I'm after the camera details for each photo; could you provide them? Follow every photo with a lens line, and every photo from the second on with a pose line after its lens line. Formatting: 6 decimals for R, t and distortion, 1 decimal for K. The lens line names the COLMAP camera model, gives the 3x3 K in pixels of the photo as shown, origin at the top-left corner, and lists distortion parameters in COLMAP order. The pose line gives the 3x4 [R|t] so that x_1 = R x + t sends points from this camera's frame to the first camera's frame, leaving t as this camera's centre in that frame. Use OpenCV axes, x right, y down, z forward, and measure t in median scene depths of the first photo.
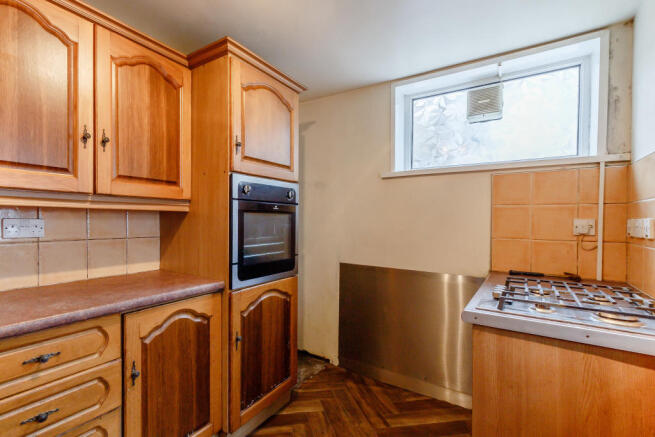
lens RADIAL K [[316.4, 0, 327.5], [0, 316.4, 218.5], [0, 0, 1]] dist [0.003831, 0.000317]
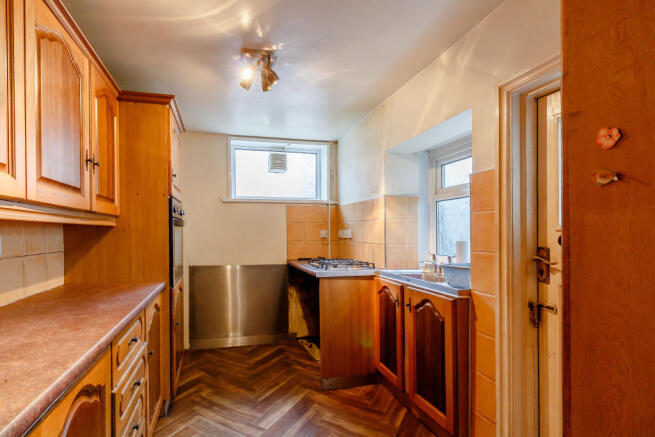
lens RADIAL K [[316.4, 0, 327.5], [0, 316.4, 218.5], [0, 0, 1]] dist [0.003831, 0.000317]
pose [[0.592026, 0.023778, 0.805568, -0.856454], [0.004177, 0.999461, -0.032571, -0.009114], [-0.805908, 0.022648, 0.591607, -0.253681]]
